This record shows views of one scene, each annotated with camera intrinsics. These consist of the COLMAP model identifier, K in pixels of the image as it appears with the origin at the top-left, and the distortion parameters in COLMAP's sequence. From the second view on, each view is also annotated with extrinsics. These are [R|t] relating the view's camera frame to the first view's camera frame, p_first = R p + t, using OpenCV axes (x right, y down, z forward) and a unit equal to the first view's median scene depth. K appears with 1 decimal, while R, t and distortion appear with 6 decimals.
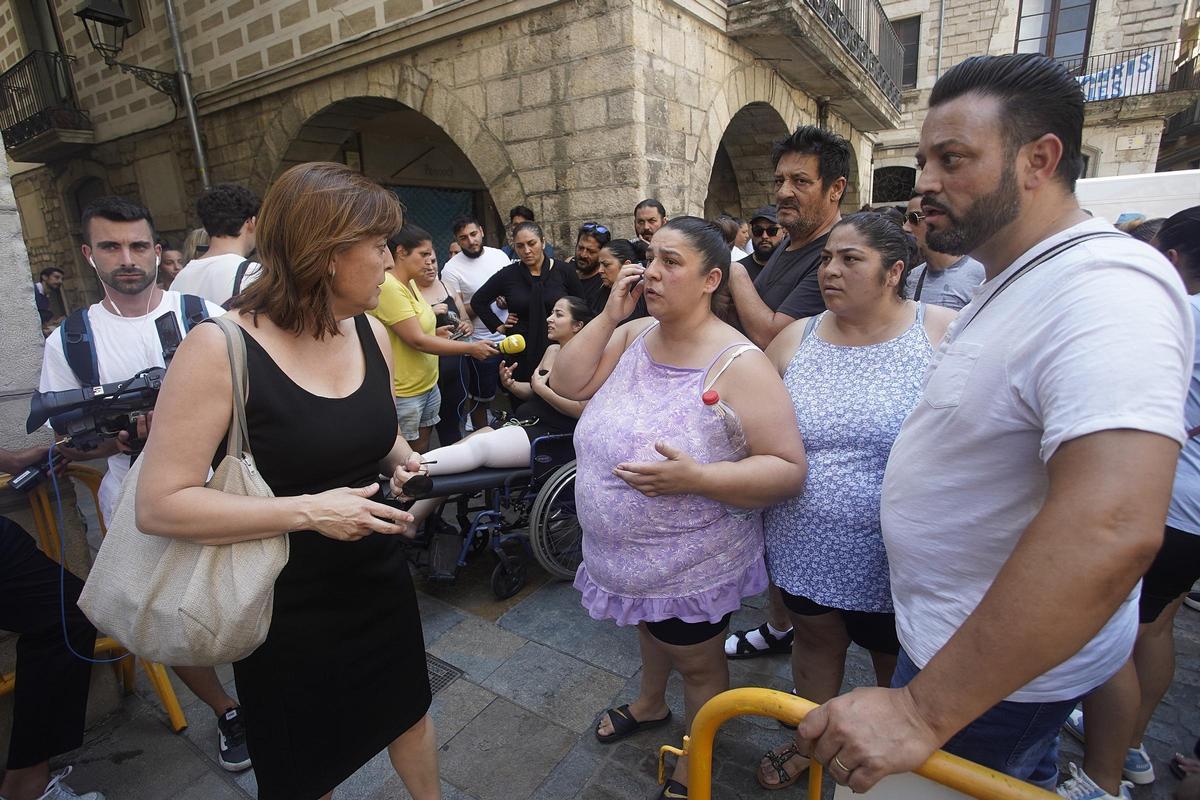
lens RADIAL K [[614.7, 0, 597.7], [0, 614.7, 393.8], [0, 0, 1]] dist [-0.055229, 0.021086]
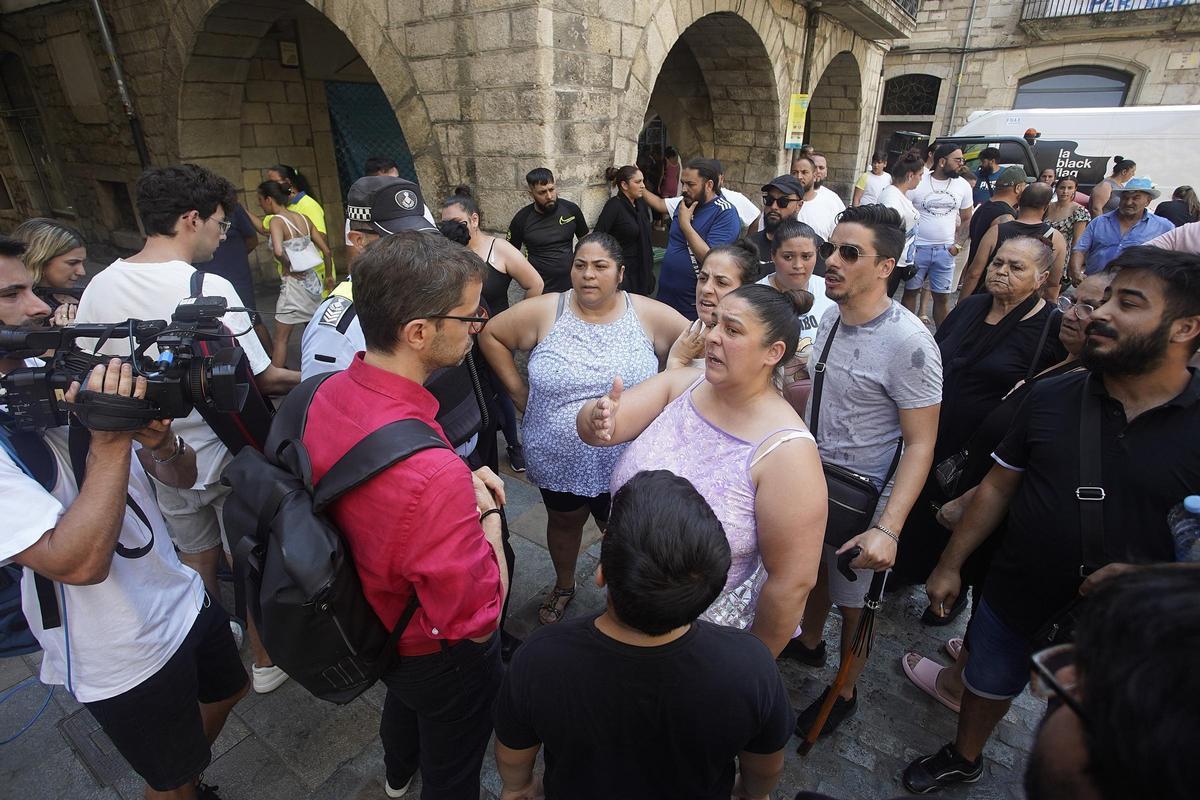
lens RADIAL K [[614.7, 0, 603.9], [0, 614.7, 397.9], [0, 0, 1]] dist [-0.055229, 0.021086]
pose [[0.998565, 0.053477, -0.002796, 0.121194], [-0.052183, 0.983458, 0.173457, -0.073704], [0.012026, -0.173063, 0.984837, 0.048294]]
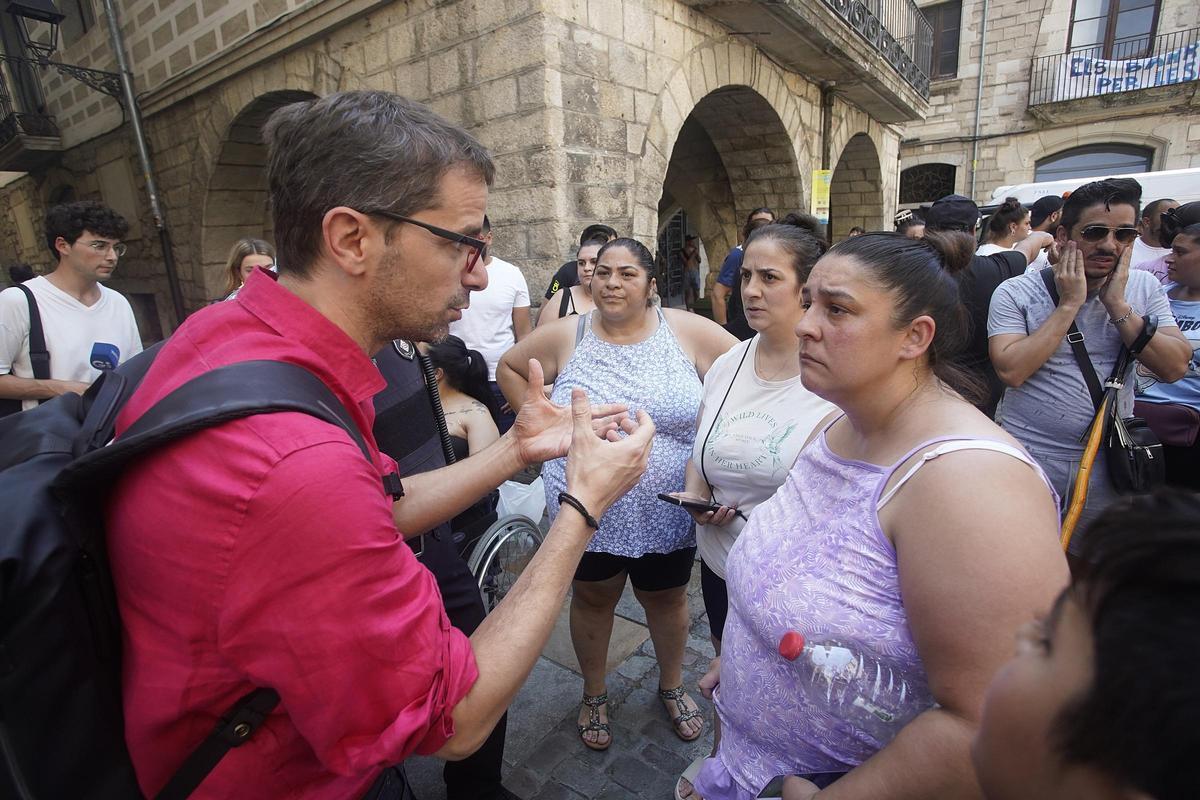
lens RADIAL K [[614.7, 0, 600.1], [0, 614.7, 397.9], [0, 0, 1]] dist [-0.055229, 0.021086]
pose [[0.997856, 0.009378, -0.064775, 0.125439], [-0.009309, 0.999956, 0.001364, -0.038527], [0.064785, -0.000758, 0.997899, 0.127878]]
